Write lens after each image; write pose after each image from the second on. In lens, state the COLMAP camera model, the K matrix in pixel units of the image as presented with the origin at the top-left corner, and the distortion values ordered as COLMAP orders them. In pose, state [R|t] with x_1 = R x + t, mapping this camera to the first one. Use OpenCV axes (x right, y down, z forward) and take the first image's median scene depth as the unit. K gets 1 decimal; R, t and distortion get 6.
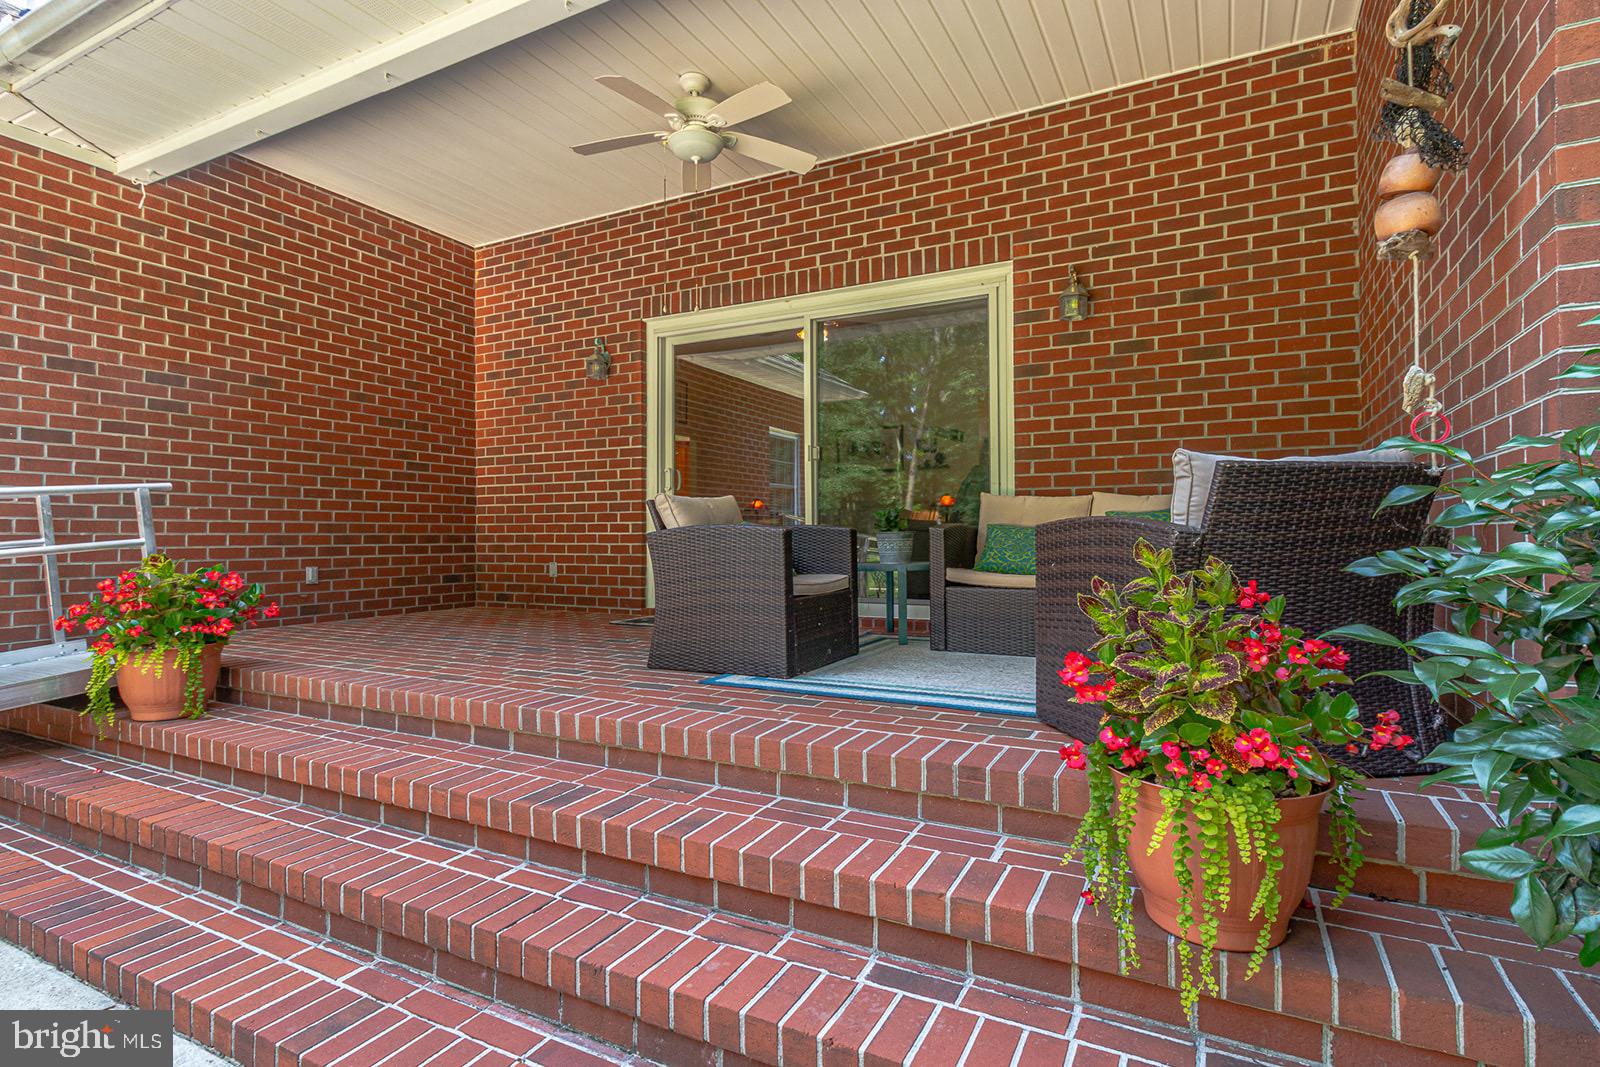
lens RADIAL K [[759.3, 0, 810.3], [0, 759.3, 529.1], [0, 0, 1]] dist [0.003295, 0.000869]
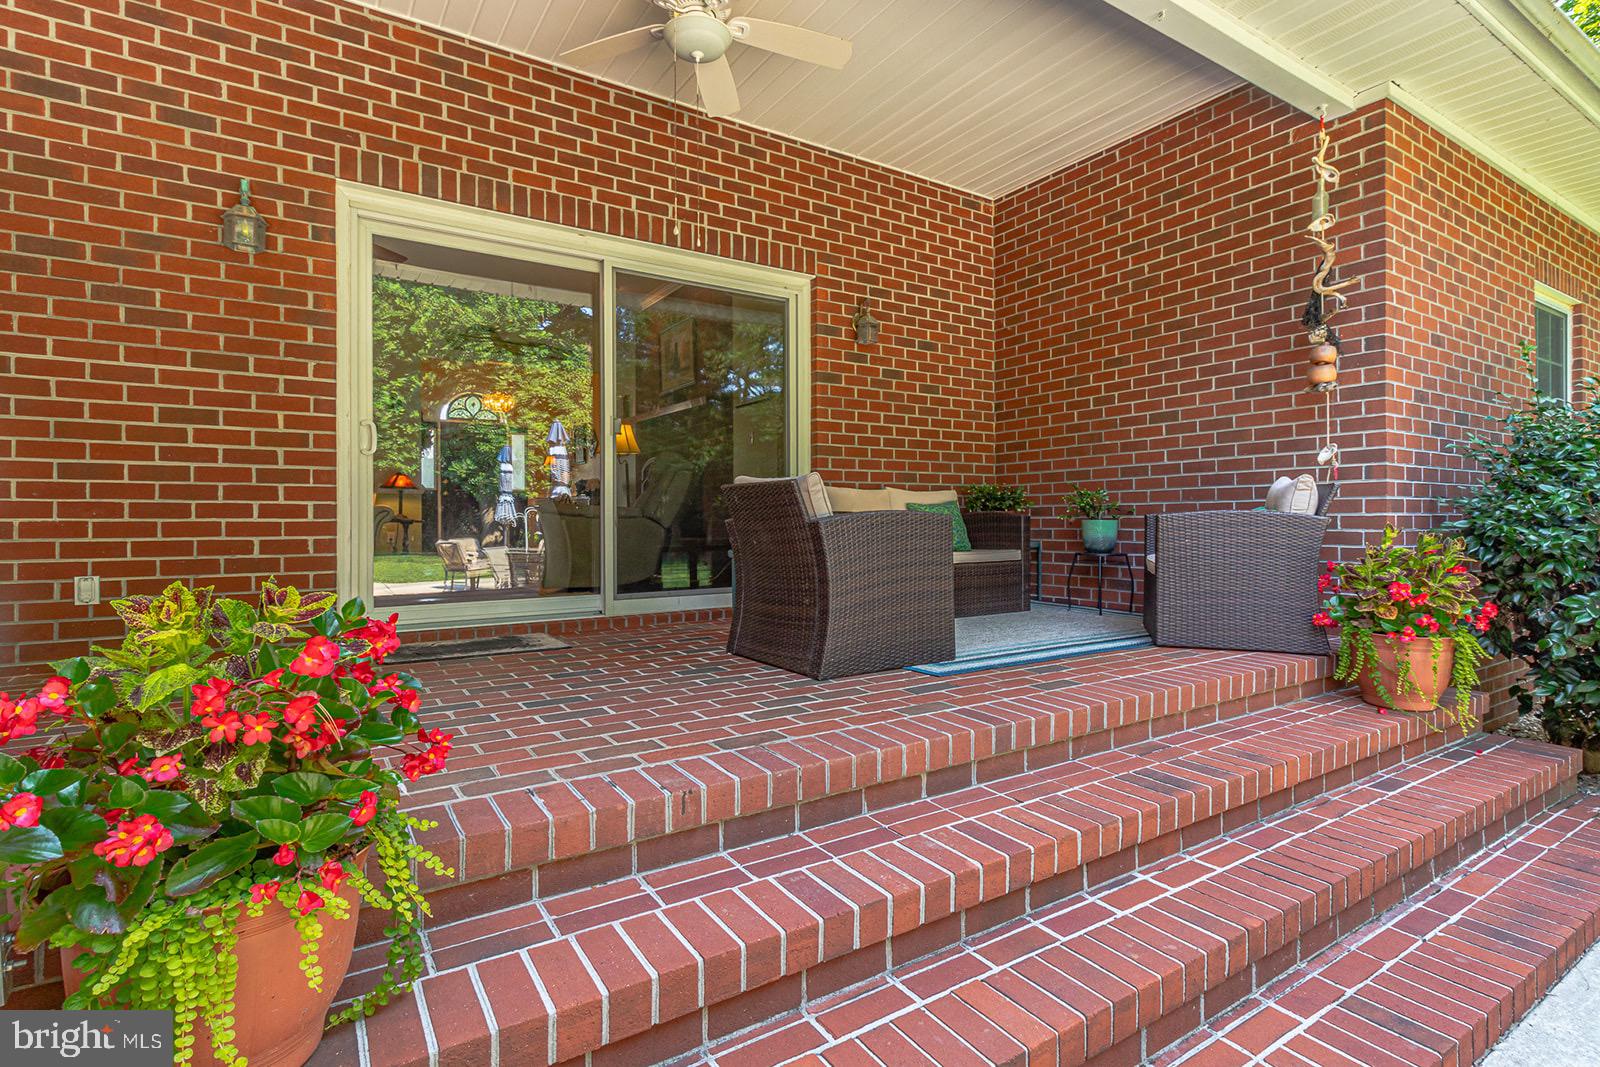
lens RADIAL K [[767.6, 0, 804.4], [0, 767.6, 512.9], [0, 0, 1]] dist [0.003799, -0.000339]
pose [[0.518372, 0.008773, 0.855110, -0.709252], [-0.004783, 0.999961, -0.007360, 0.003371], [-0.855142, -0.000275, 0.518394, 0.431545]]
